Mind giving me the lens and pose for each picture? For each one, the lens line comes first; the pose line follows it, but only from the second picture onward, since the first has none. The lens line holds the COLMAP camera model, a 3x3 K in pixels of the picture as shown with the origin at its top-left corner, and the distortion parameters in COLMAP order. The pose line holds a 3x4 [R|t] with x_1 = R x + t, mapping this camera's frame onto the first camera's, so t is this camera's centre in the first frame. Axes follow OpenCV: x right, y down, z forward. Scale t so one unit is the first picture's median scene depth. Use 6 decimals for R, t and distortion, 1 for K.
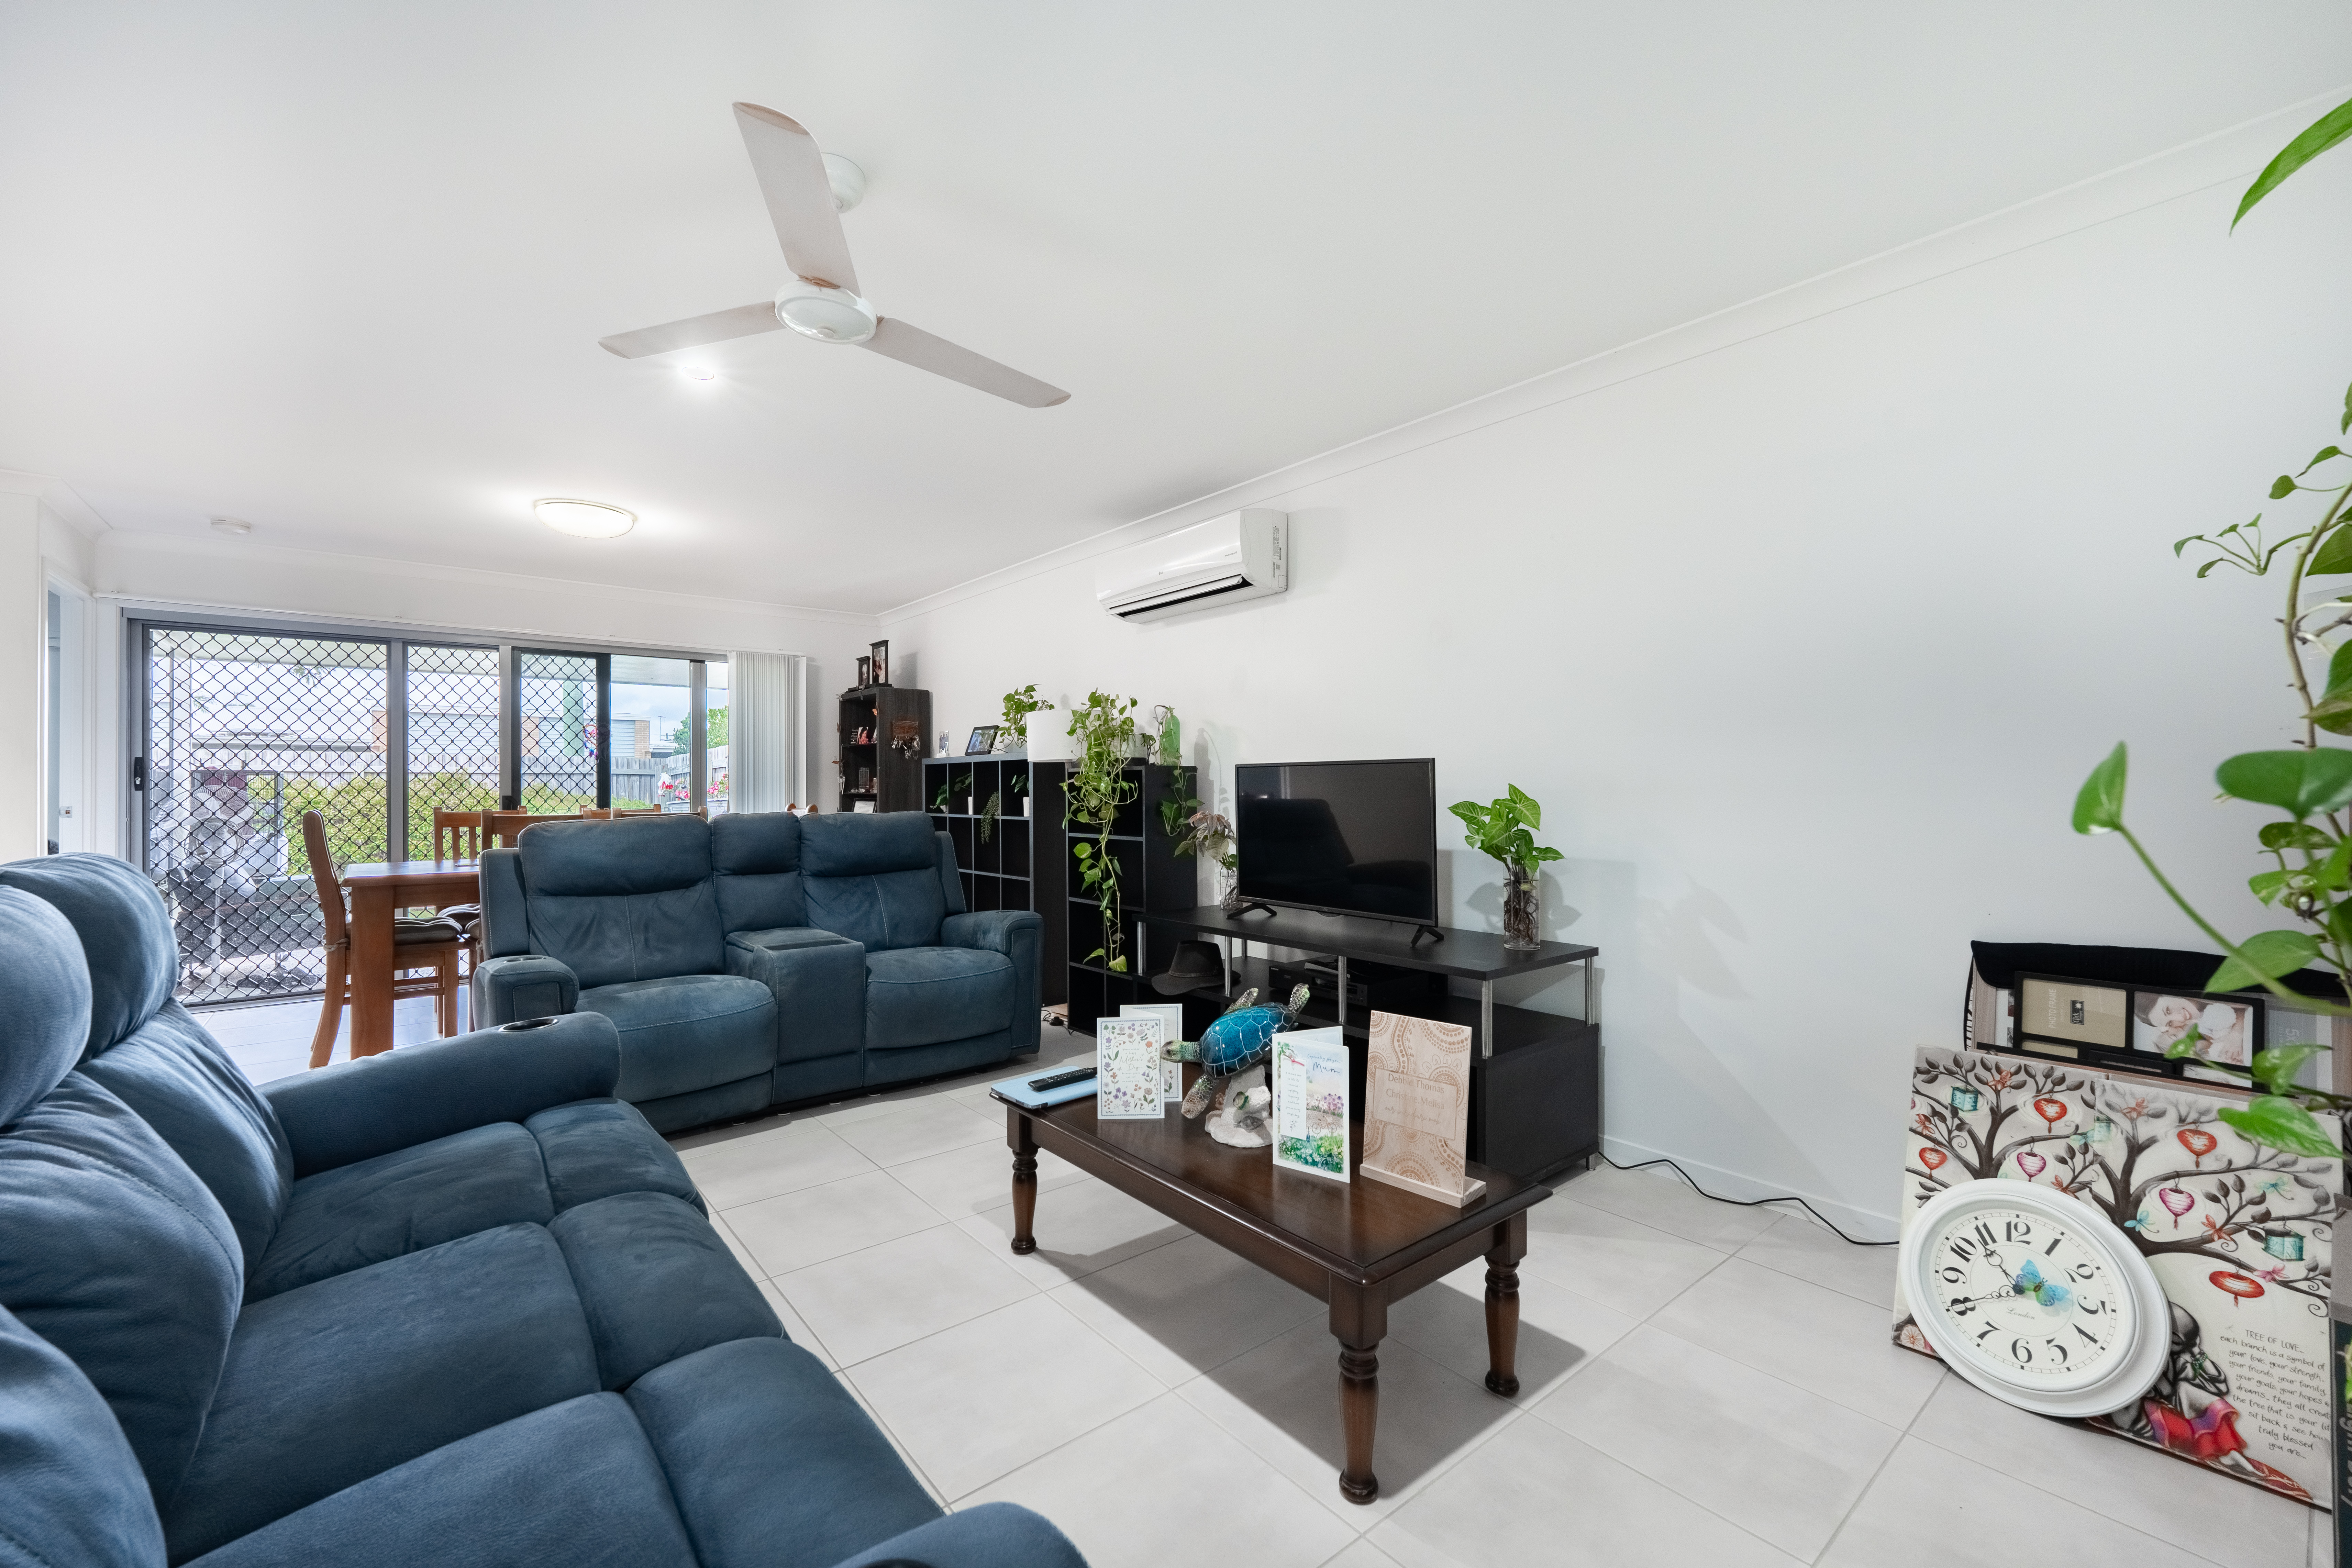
lens RADIAL K [[953.3, 0, 1167.0], [0, 953.3, 783.5], [0, 0, 1]] dist [-0.001363, -0.000371]
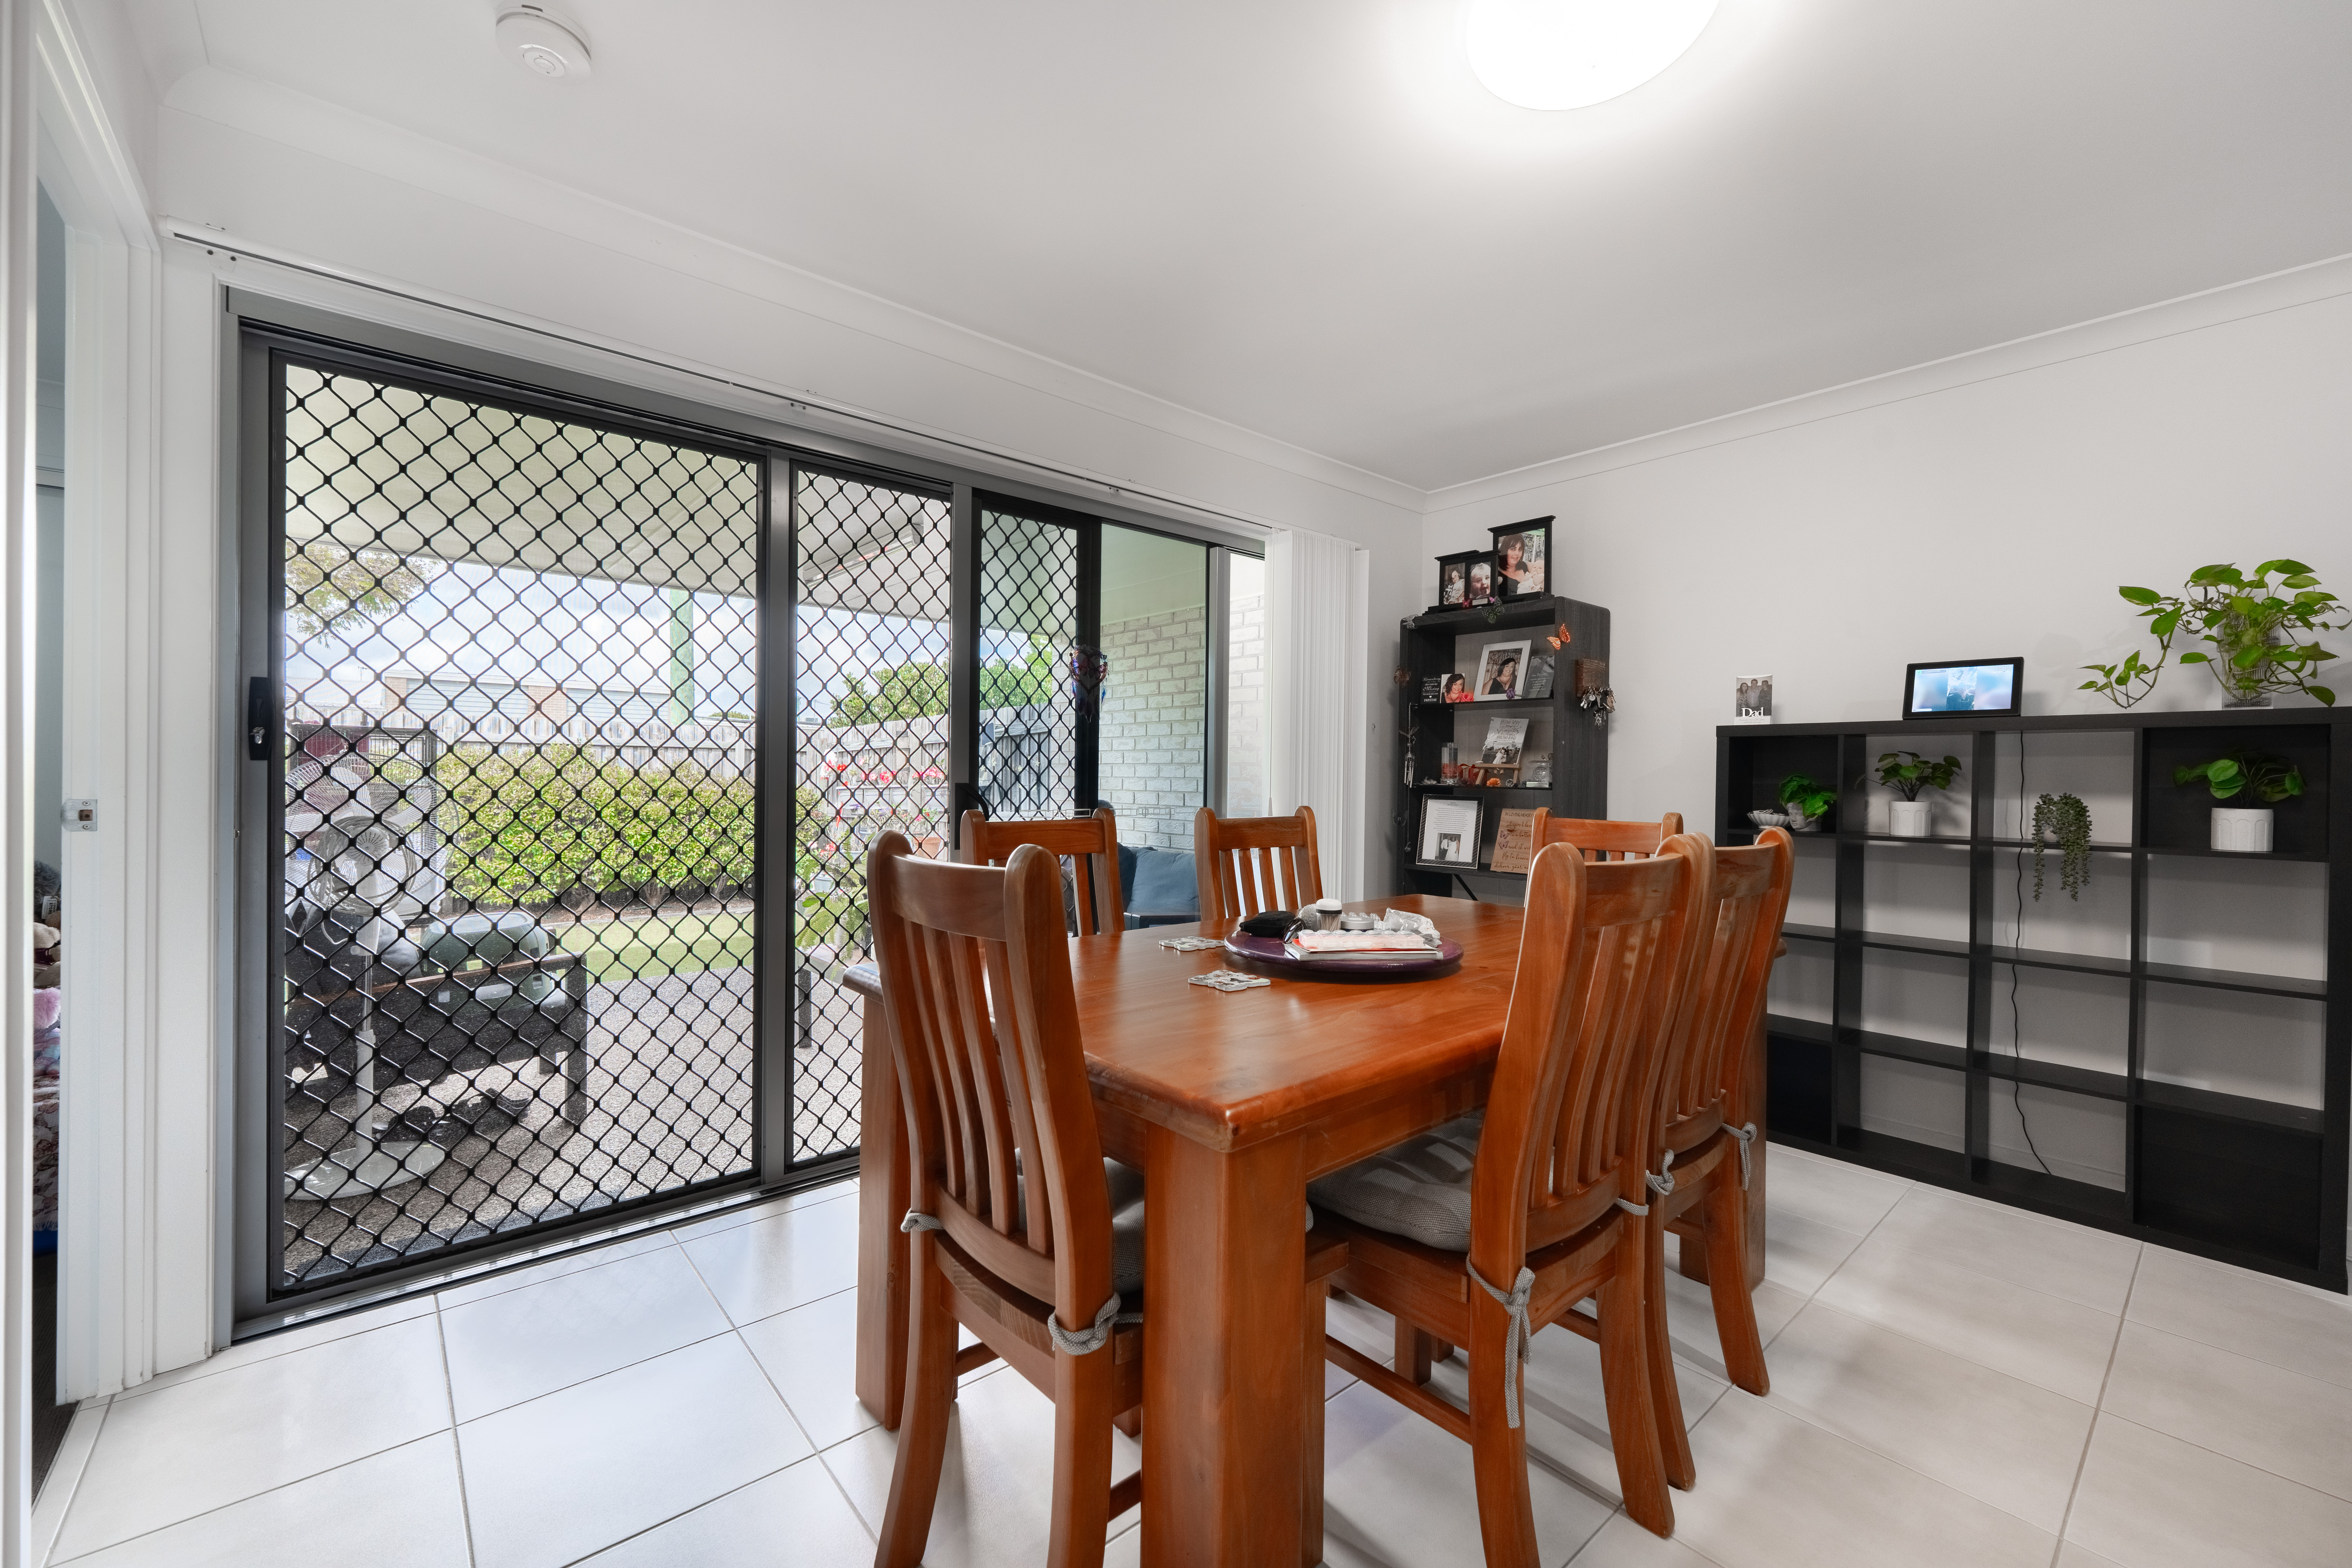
lens RADIAL K [[953.3, 0, 1185.0], [0, 953.3, 785.4], [0, 0, 1]] dist [-0.001363, -0.000371]
pose [[0.999796, 0.017081, 0.010803, -0.574888], [-0.017197, 0.999794, 0.010737, 0.005646], [-0.010617, -0.010920, 0.999884, 0.491302]]
